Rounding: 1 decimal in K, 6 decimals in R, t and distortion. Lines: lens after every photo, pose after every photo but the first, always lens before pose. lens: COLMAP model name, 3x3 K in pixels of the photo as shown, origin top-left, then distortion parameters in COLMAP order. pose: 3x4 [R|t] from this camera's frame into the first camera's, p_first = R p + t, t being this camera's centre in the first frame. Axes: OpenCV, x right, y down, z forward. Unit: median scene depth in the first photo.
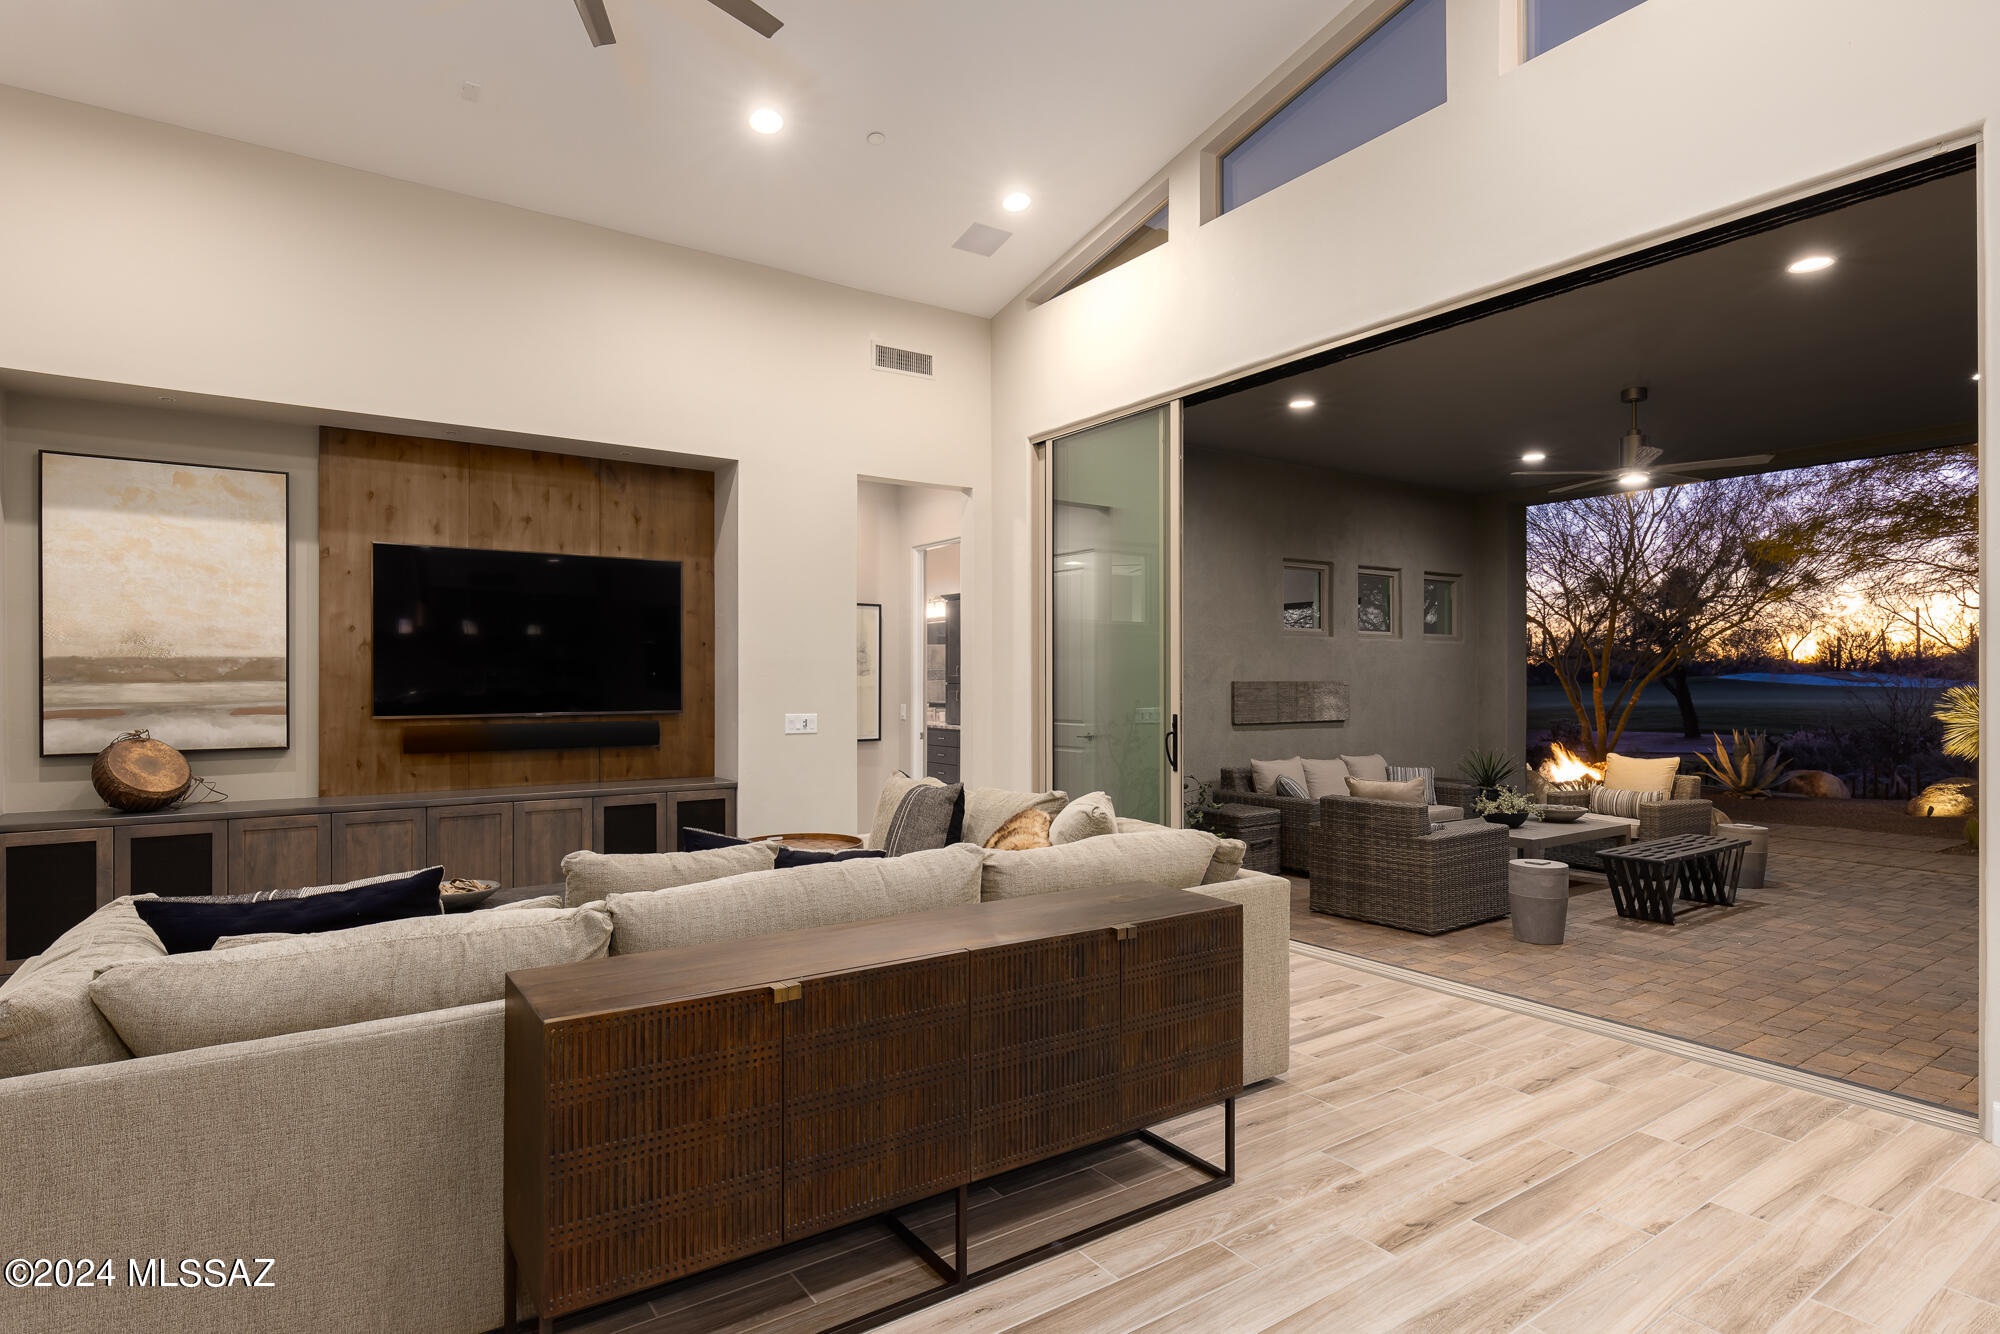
lens RADIAL K [[1032.4, 0, 1002.7], [0, 1032.4, 684.9], [0, 0, 1]] dist [-0.002662, -0.000758]
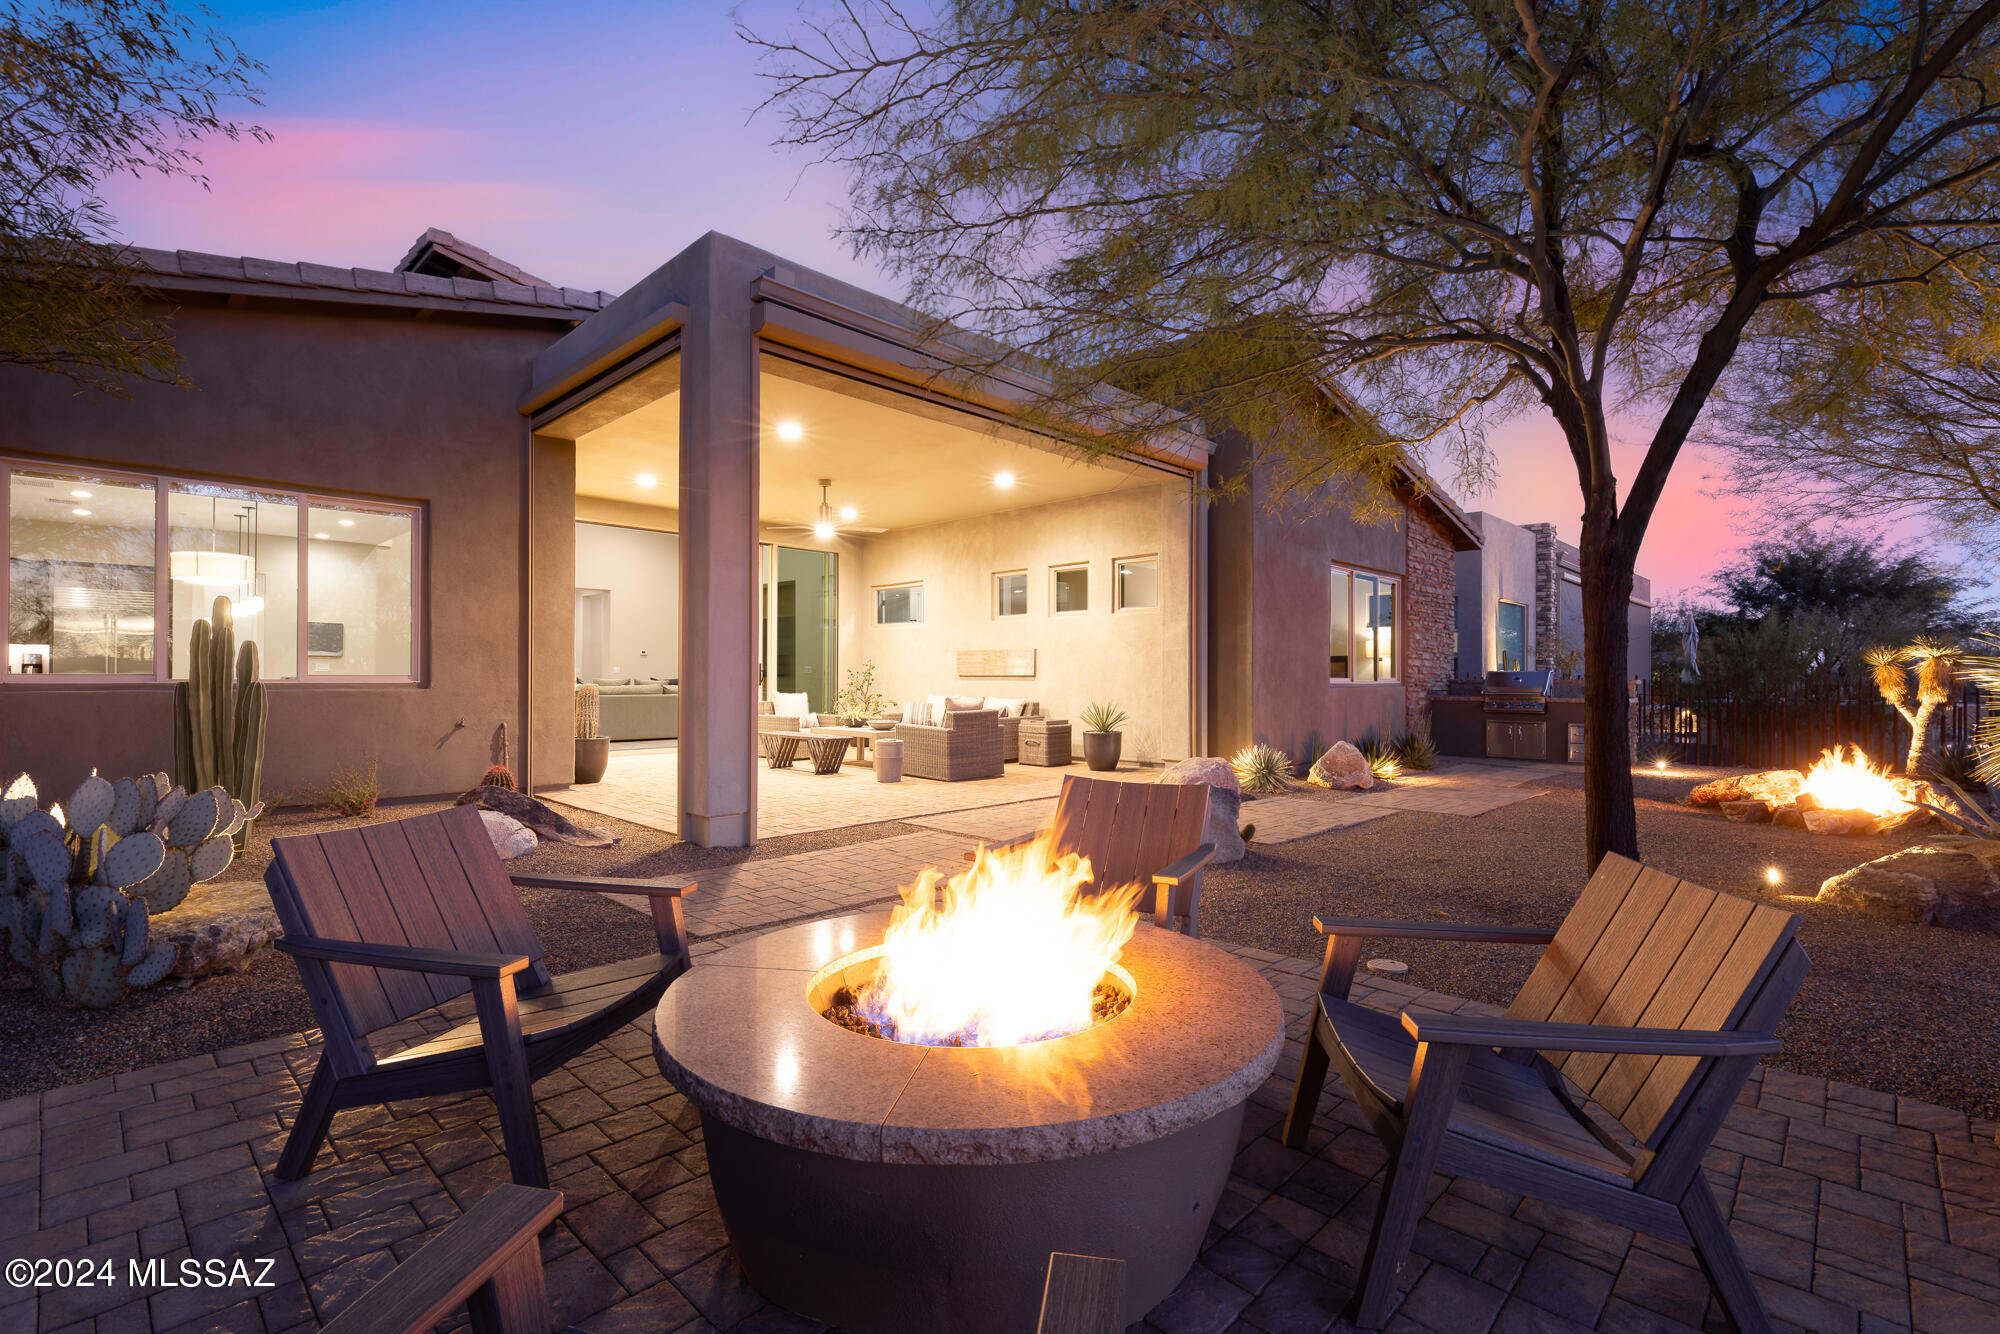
lens RADIAL K [[898.3, 0, 1000.0], [0, 898.3, 667.0], [0, 0, 1]] dist [0.000793, 0.000072]
pose [[0.193649, -0.007027, -0.981046, 1.503870], [-0.001071, 0.999972, -0.007374, 0.030075], [0.981070, 0.002479, 0.193636, 0.660920]]
